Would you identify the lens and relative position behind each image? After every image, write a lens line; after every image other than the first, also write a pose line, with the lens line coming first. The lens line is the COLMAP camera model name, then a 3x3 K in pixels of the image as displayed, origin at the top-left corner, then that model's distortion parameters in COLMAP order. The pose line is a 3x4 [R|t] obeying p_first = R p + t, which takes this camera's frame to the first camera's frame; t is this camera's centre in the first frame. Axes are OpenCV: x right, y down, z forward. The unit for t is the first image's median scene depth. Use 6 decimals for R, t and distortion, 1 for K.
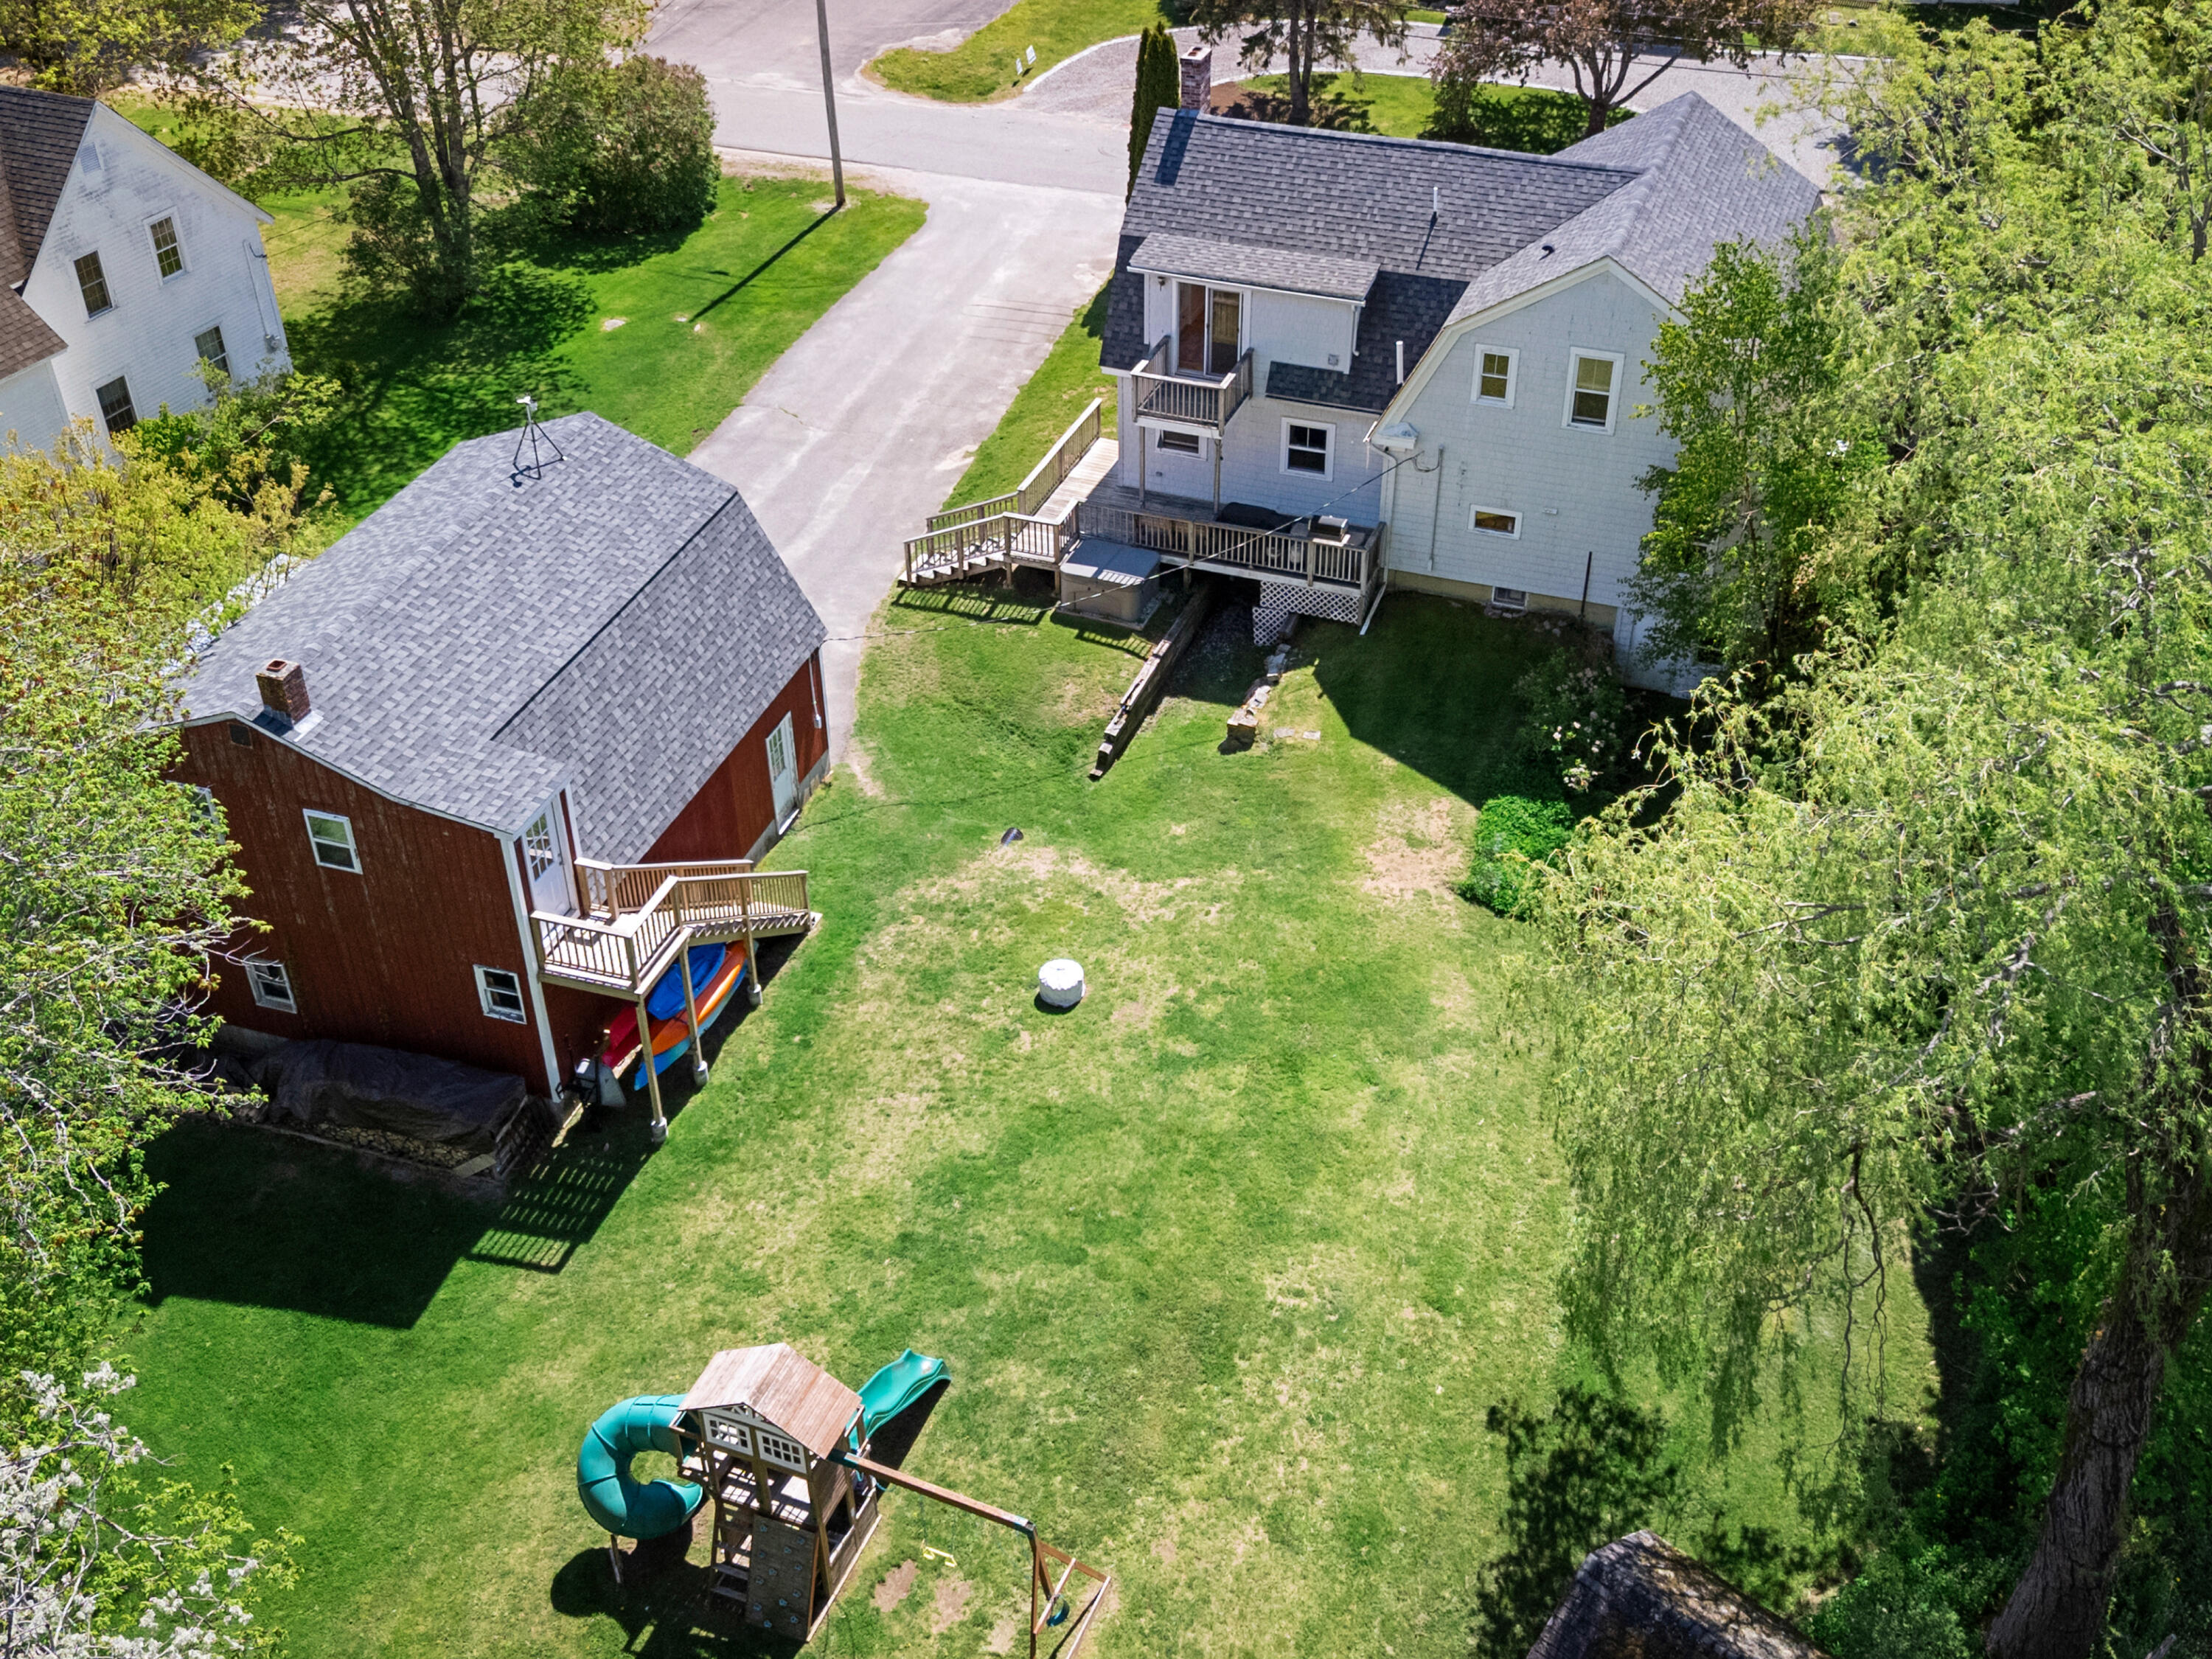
lens RADIAL K [[2010.1, 0, 1146.6], [0, 2010.1, 827.3], [0, 0, 1]] dist [0.033867, -0.010089]
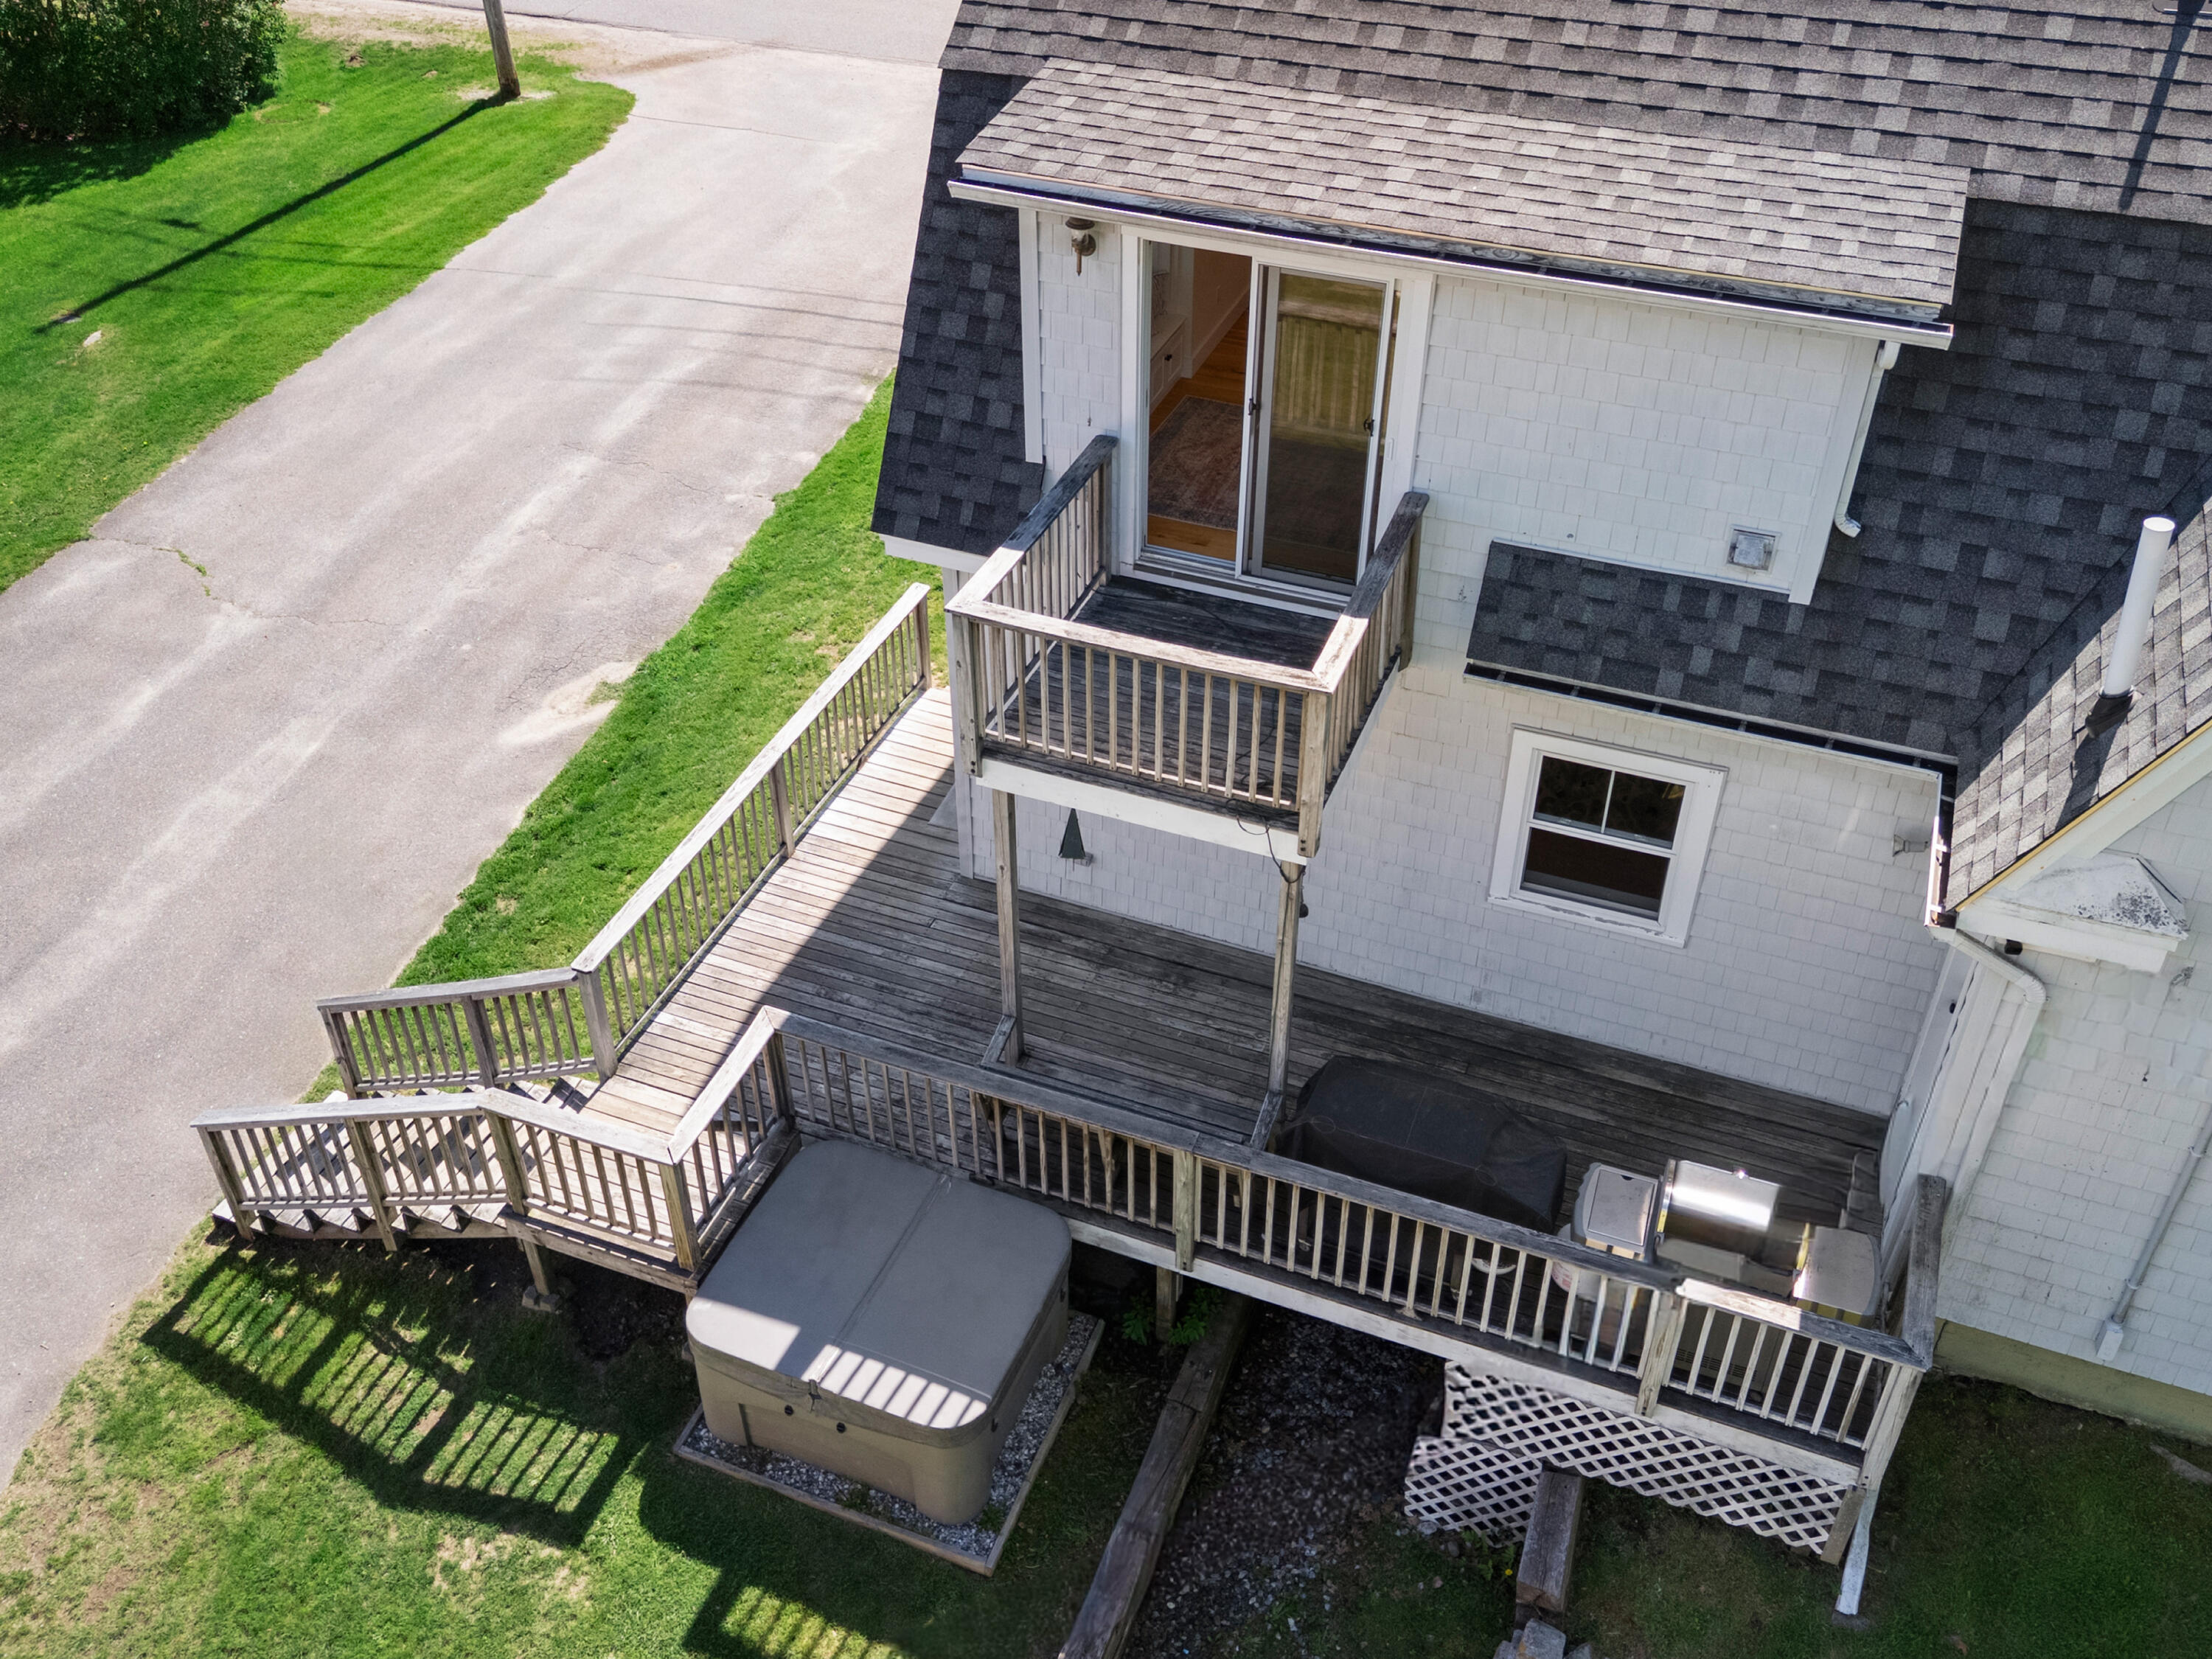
lens RADIAL K [[1917.5, 0, 1099.9], [0, 1917.5, 750.8], [0, 0, 1]] dist [0.047965, -0.011716]
pose [[0.999616, 0.013357, -0.024262, 0.016397], [-0.013614, 0.999853, -0.010467, -0.198813], [0.024118, 0.010793, 0.999651, 0.739591]]
